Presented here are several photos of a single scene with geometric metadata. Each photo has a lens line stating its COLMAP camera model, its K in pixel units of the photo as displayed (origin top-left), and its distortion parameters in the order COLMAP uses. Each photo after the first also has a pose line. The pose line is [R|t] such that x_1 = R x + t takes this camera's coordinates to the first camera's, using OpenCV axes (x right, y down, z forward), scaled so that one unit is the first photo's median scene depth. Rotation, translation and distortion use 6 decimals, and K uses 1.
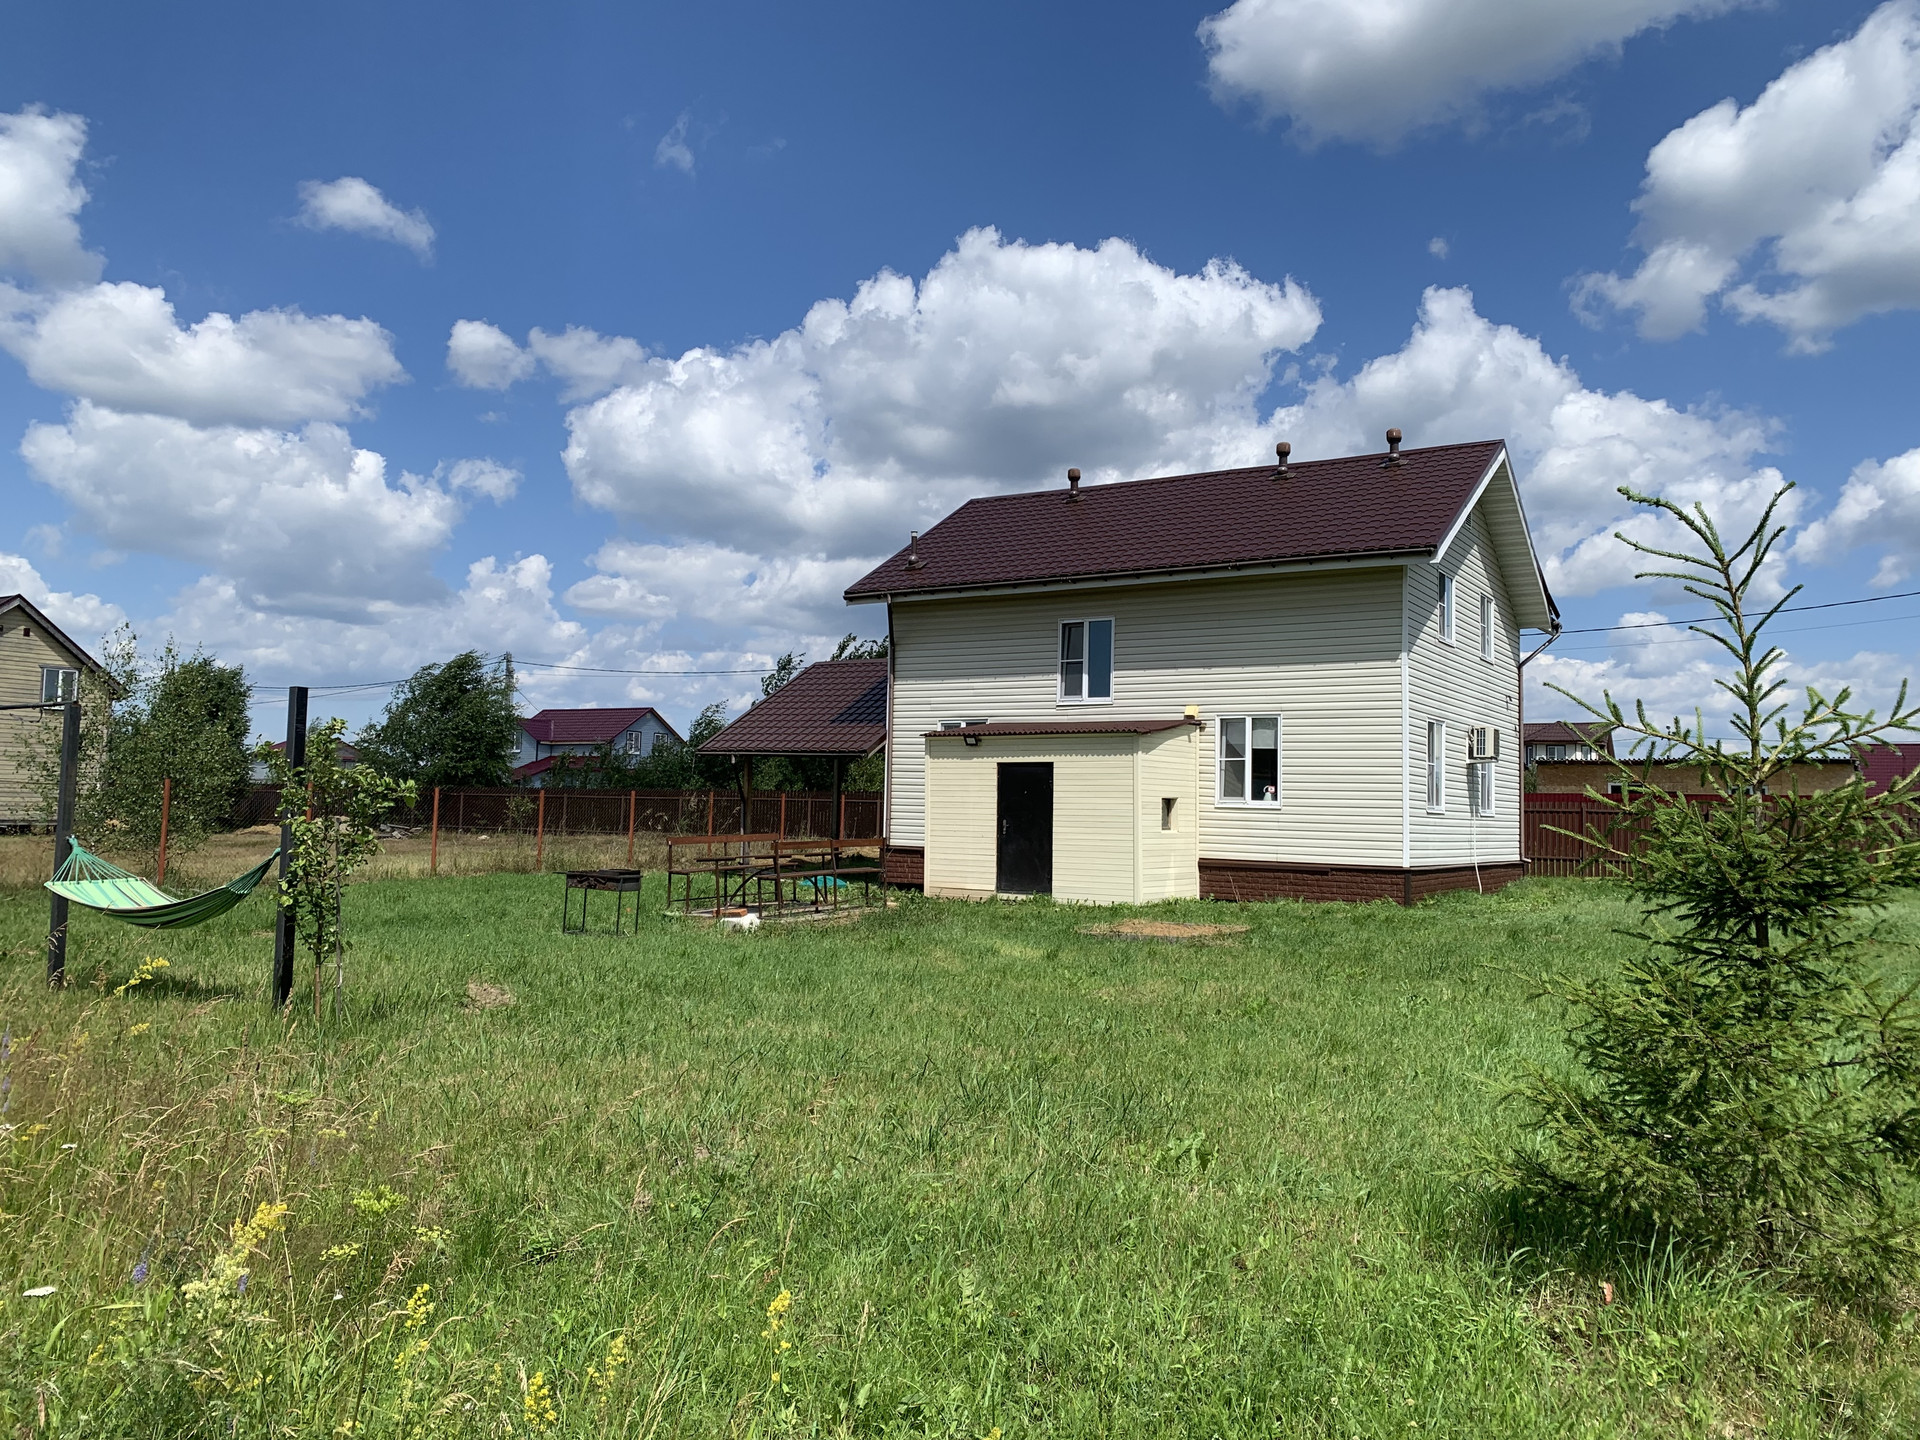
lens RADIAL K [[1466.3, 0, 970.3], [0, 1466.3, 719.2], [0, 0, 1]] dist [0.023583, -0.037389]
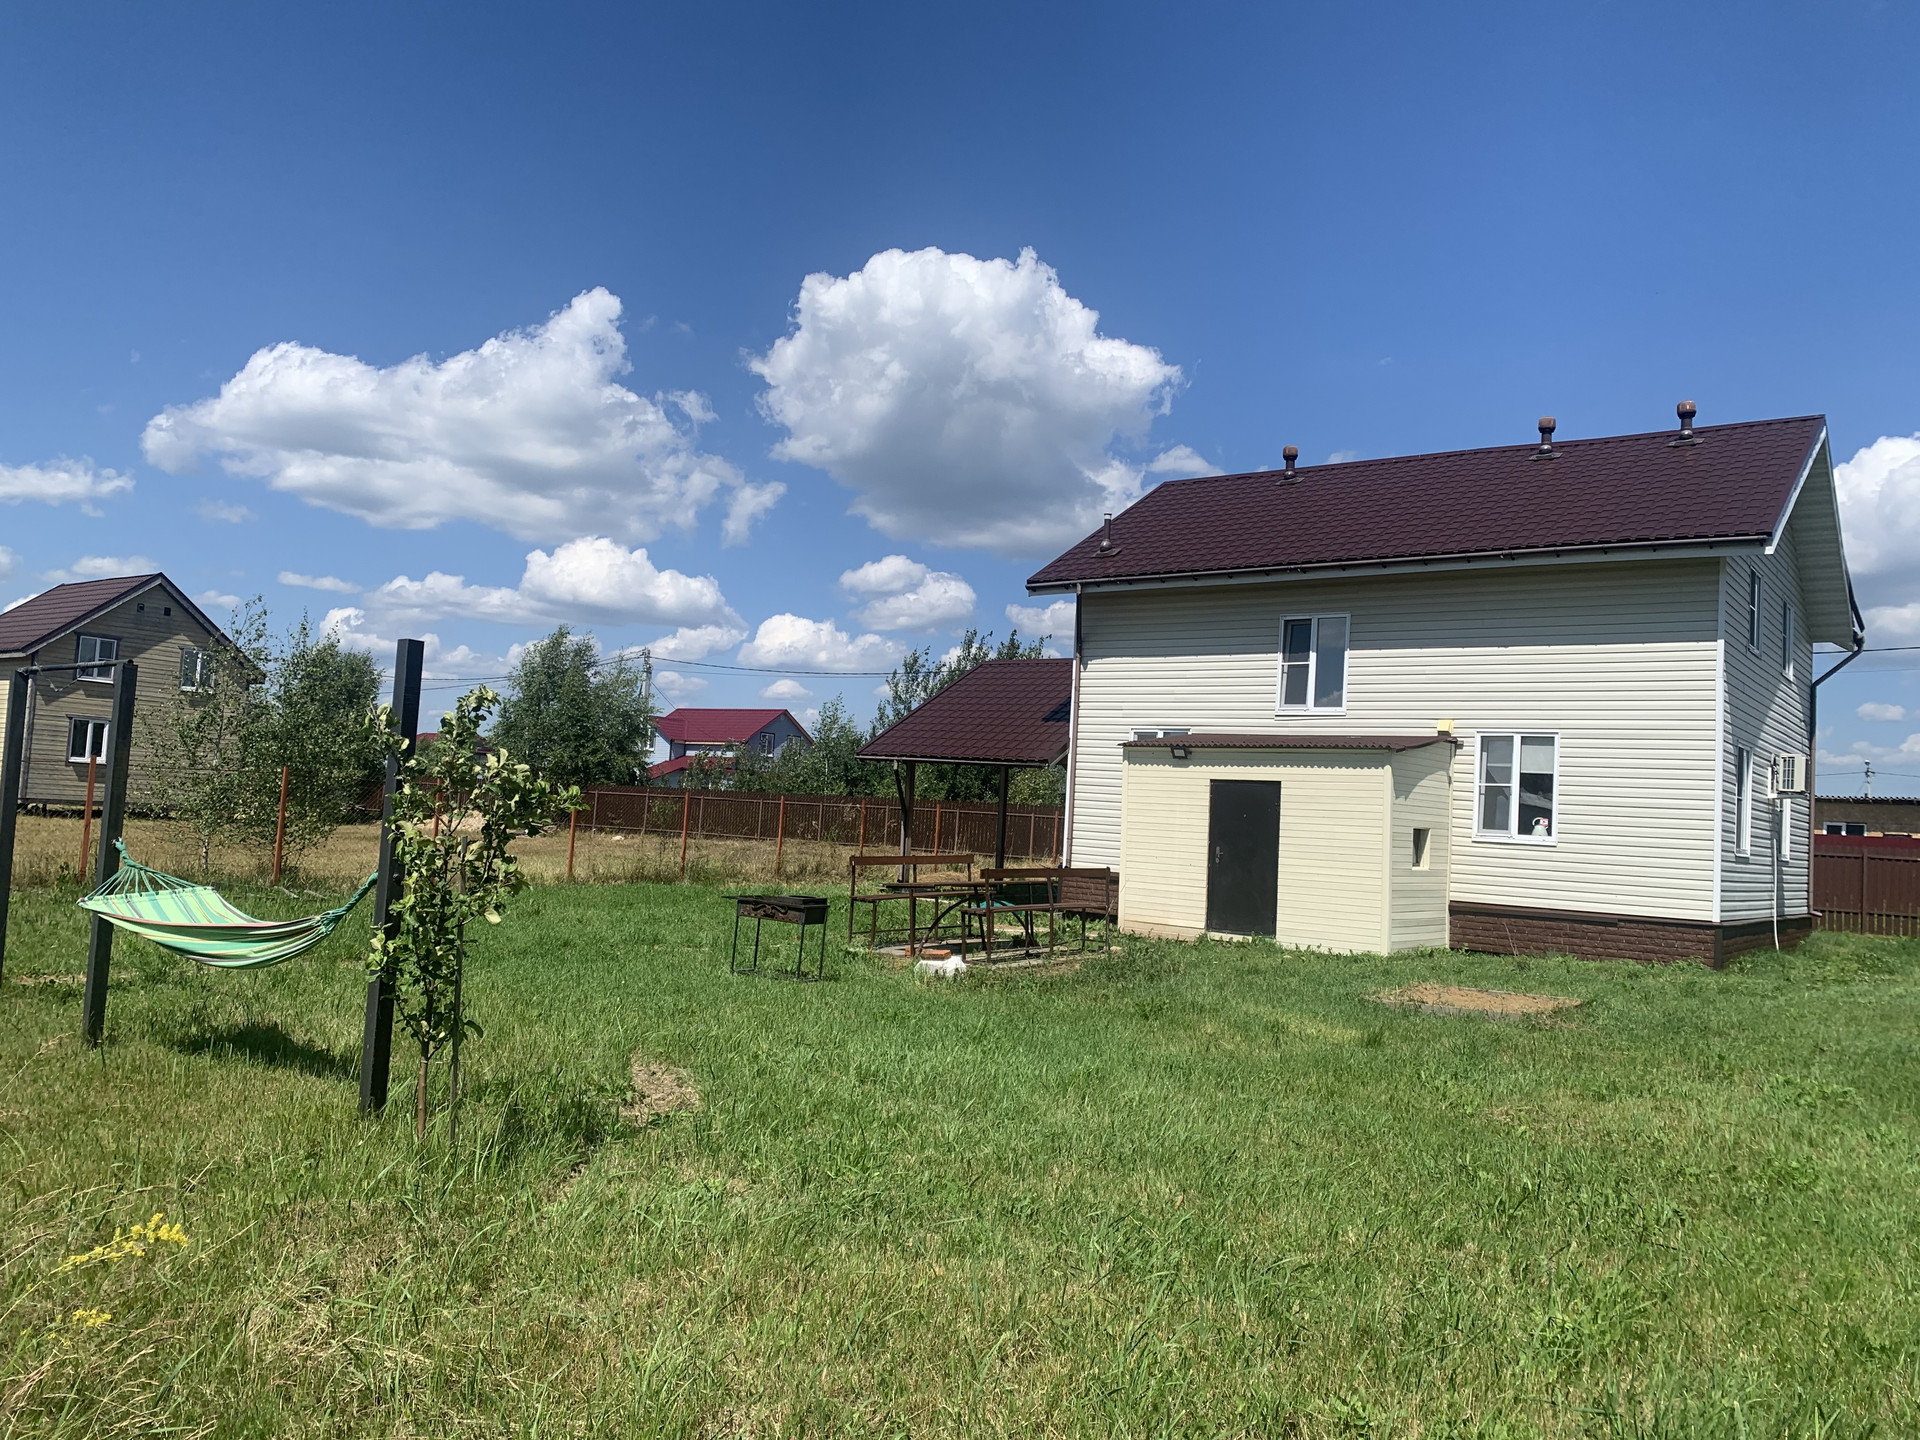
lens RADIAL K [[1466.3, 0, 959.1], [0, 1466.3, 718.6], [0, 0, 1]] dist [0.023583, -0.037389]
pose [[0.995696, 0.029599, -0.087831, -0.053998], [-0.030284, 0.999520, -0.006470, 0.004181], [0.087597, 0.009102, 0.996114, 0.128708]]
